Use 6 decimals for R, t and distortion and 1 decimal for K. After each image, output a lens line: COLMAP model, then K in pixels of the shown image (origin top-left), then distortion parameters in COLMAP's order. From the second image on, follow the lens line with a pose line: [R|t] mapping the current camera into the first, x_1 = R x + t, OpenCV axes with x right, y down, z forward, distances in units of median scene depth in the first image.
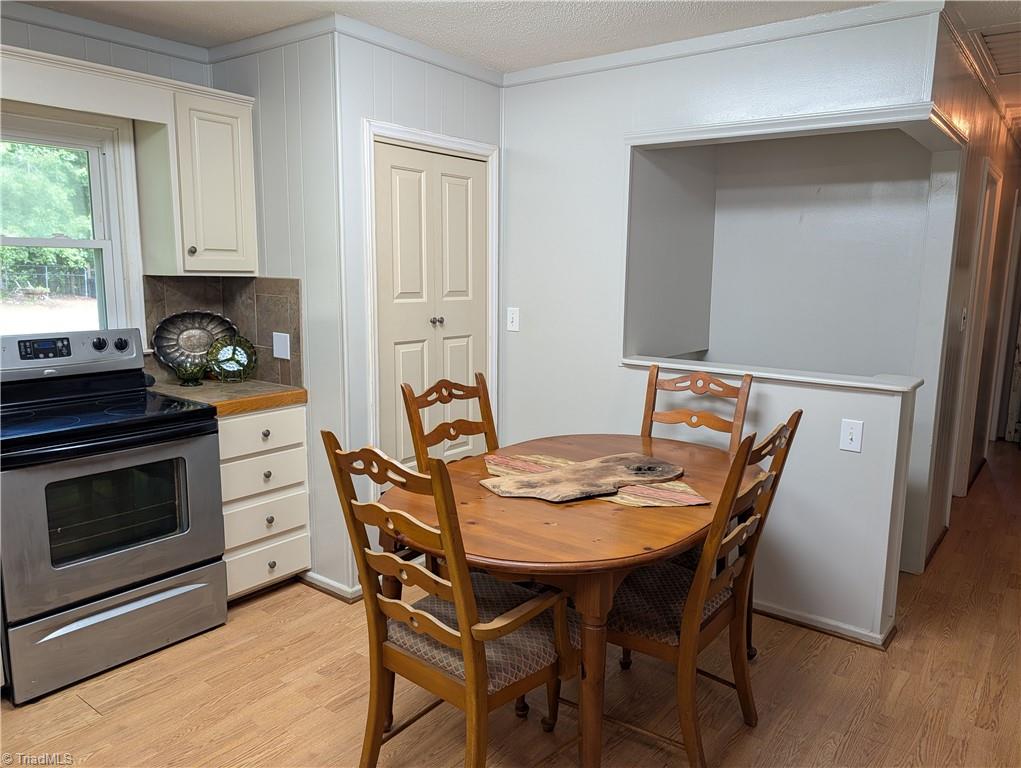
lens RADIAL K [[730.8, 0, 518.8], [0, 730.8, 389.1], [0, 0, 1]] dist [0.021424, -0.019534]
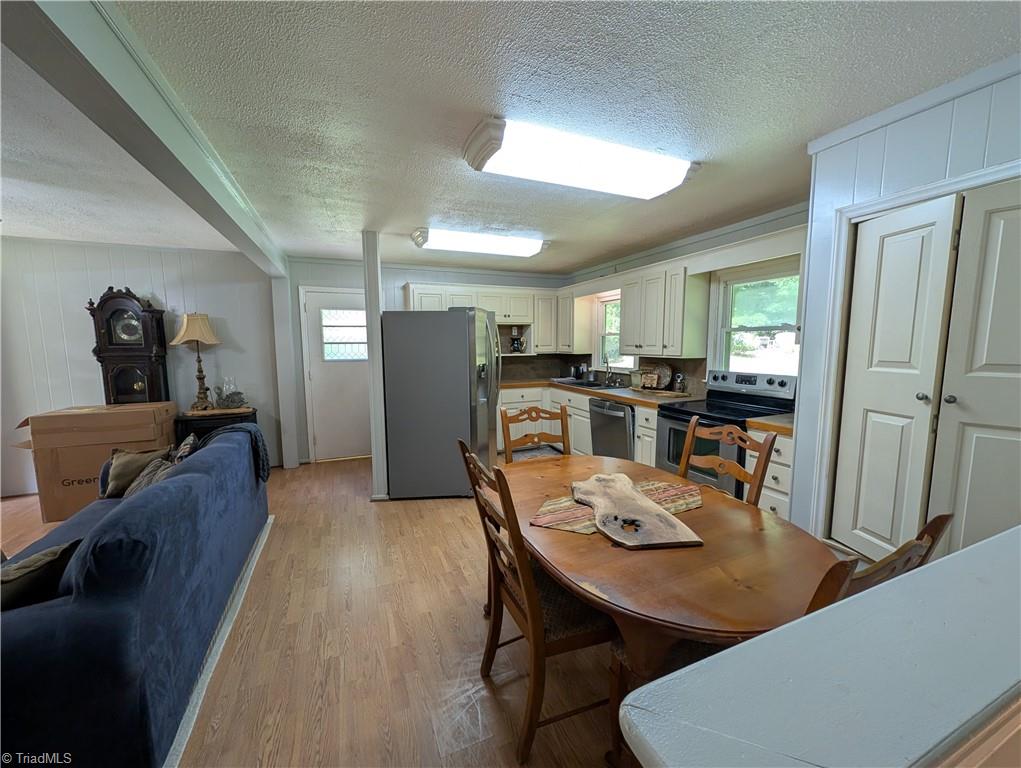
lens RADIAL K [[393.1, 0, 509.4], [0, 393.1, 385.1], [0, 0, 1]] dist [0.000085, 0.000032]
pose [[-0.493427, 0.083770, -0.865744, 1.268388], [-0.138812, 0.975010, 0.173458, -0.276355], [0.858639, 0.205764, -0.469468, 1.876739]]
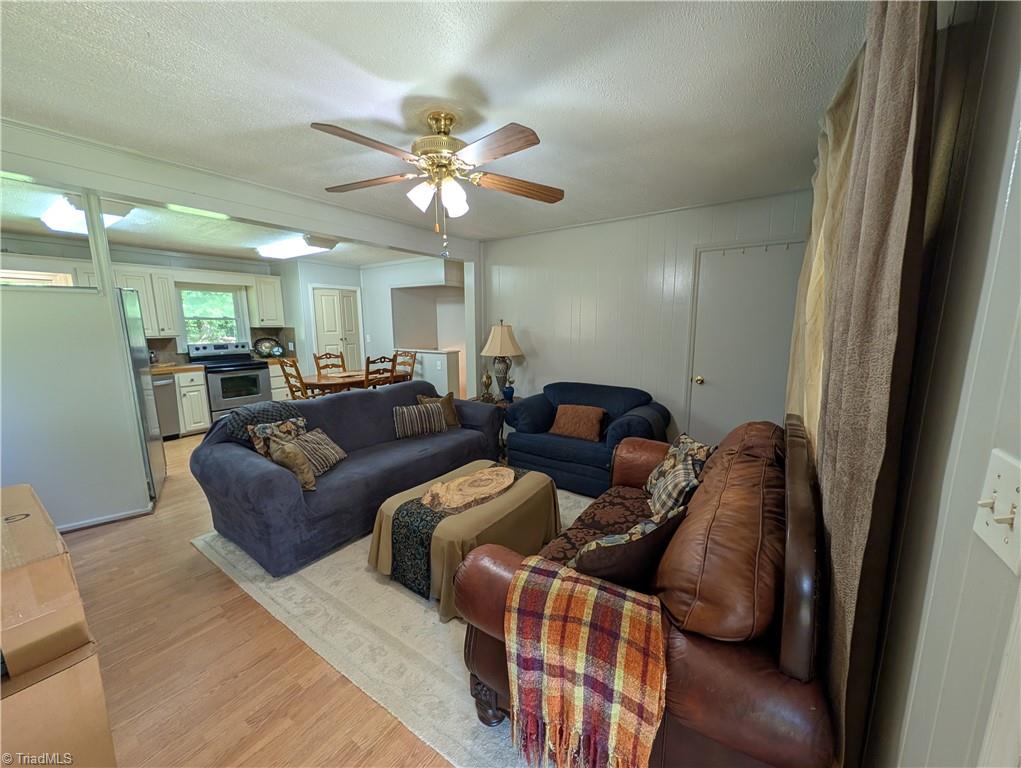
lens RADIAL K [[393.1, 0, 518.0], [0, 393.1, 387.8], [0, 0, 1]] dist [0.000085, 0.000032]
pose [[0.998617, -0.025531, 0.045951, 1.536622], [0.025372, 0.999670, 0.004048, 0.362117], [-0.046039, -0.002877, 0.998935, -2.140486]]
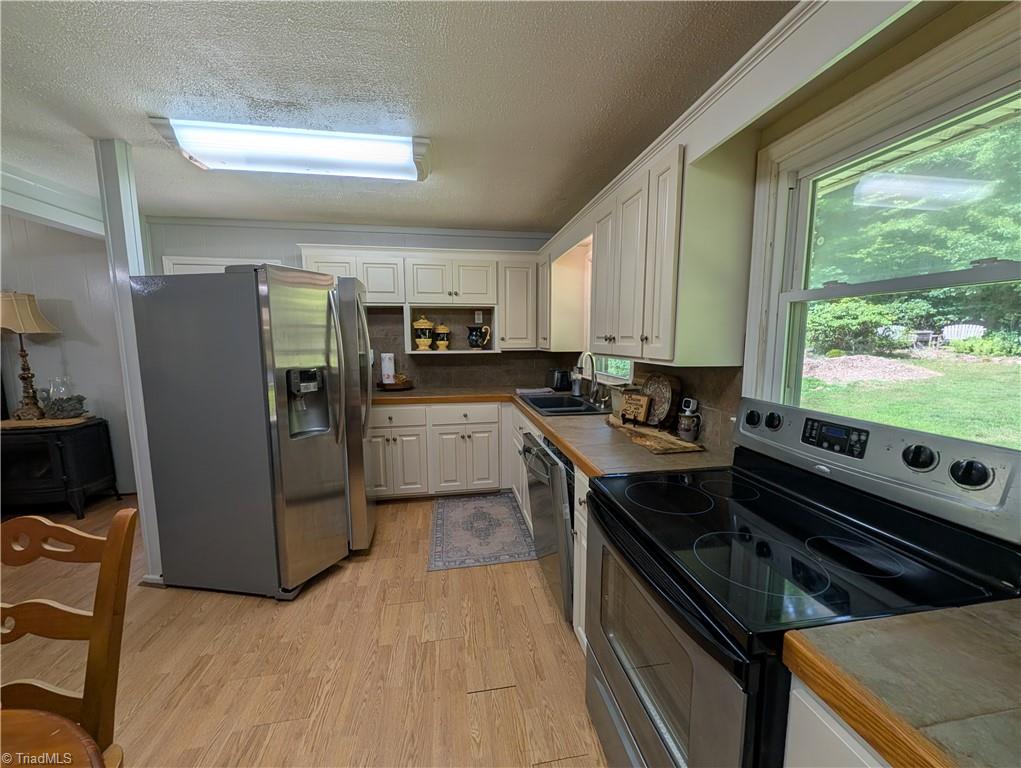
lens RADIAL K [[393.1, 0, 509.4], [0, 393.1, 385.9], [0, 0, 1]] dist [0.000085, 0.000032]
pose [[-0.683934, 0.077573, -0.725408, -0.322843], [-0.122713, 0.967931, 0.219205, -0.289647], [0.719149, 0.238939, -0.652482, 1.995852]]
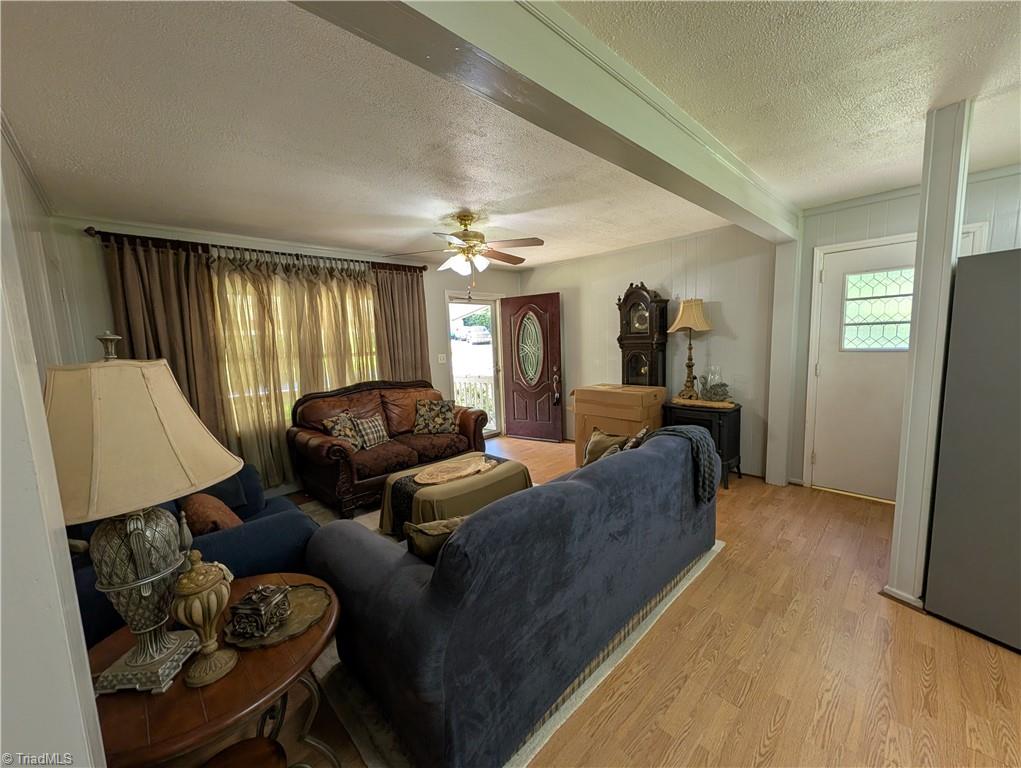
lens RADIAL K [[393.1, 0, 512.9], [0, 393.1, 385.7], [0, 0, 1]] dist [0.000085, 0.000032]
pose [[-0.988875, 0.006982, 0.148587, 0.735850], [0.048024, 0.960393, 0.274480, -0.212206], [-0.140785, 0.278562, -0.950044, 1.471669]]
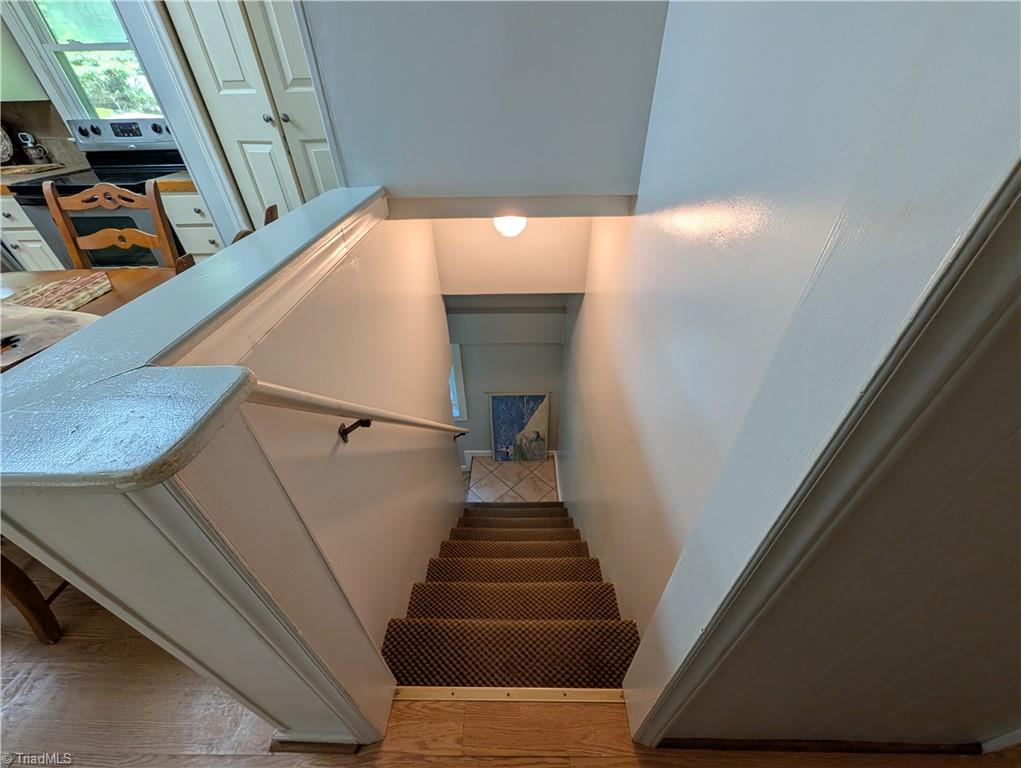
lens RADIAL K [[393.1, 0, 512.3], [0, 393.1, 386.7], [0, 0, 1]] dist [0.000085, 0.000032]
pose [[0.603466, 0.466912, -0.646391, 1.381219], [-0.102133, 0.849218, 0.518071, -0.217654], [0.790821, -0.246621, 0.560161, 2.068568]]
